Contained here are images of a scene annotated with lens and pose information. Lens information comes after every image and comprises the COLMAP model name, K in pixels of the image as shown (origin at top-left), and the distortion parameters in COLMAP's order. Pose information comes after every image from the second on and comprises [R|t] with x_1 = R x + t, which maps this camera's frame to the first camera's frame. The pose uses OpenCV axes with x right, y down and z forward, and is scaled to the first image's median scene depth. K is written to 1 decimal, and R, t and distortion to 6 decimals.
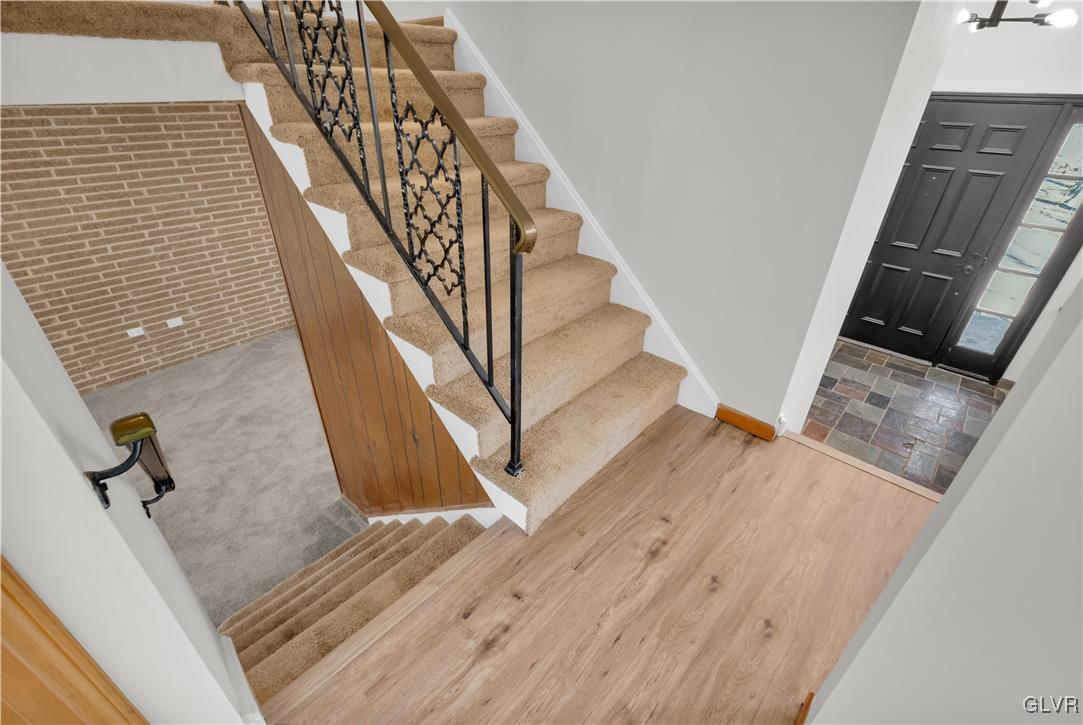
lens RADIAL K [[464.9, 0, 541.5], [0, 464.9, 362.5], [0, 0, 1]] dist [0.000949, 0.000147]
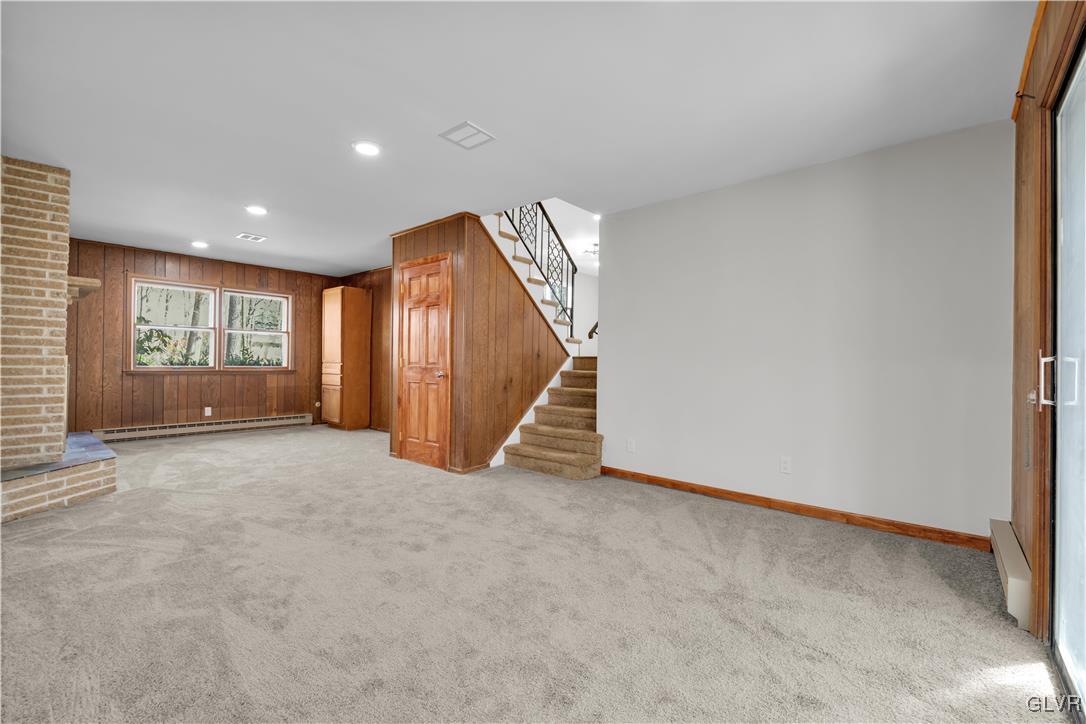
lens RADIAL K [[467.2, 0, 540.4], [0, 467.2, 371.8], [0, 0, 1]] dist [-0.000283, 0.000047]
pose [[-0.023212, -0.029986, 0.999281, -1.514135], [0.501260, 0.864480, 0.037584, 0.082260], [-0.864985, 0.501772, -0.005036, 0.580209]]
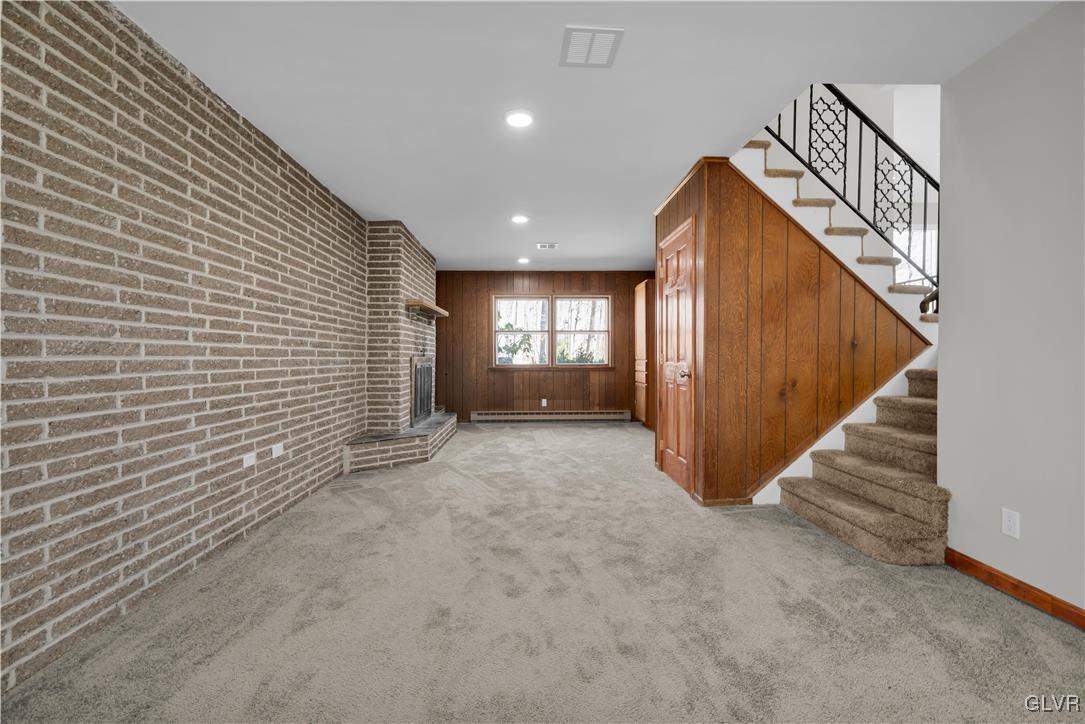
lens RADIAL K [[469.8, 0, 539.9], [0, 469.8, 368.0], [0, 0, 1]] dist [0.000603, 0.000085]
pose [[0.720849, -0.029409, 0.692468, -1.183450], [0.364516, 0.865850, -0.342683, 0.214234], [-0.589495, 0.499438, 0.634868, 0.361448]]
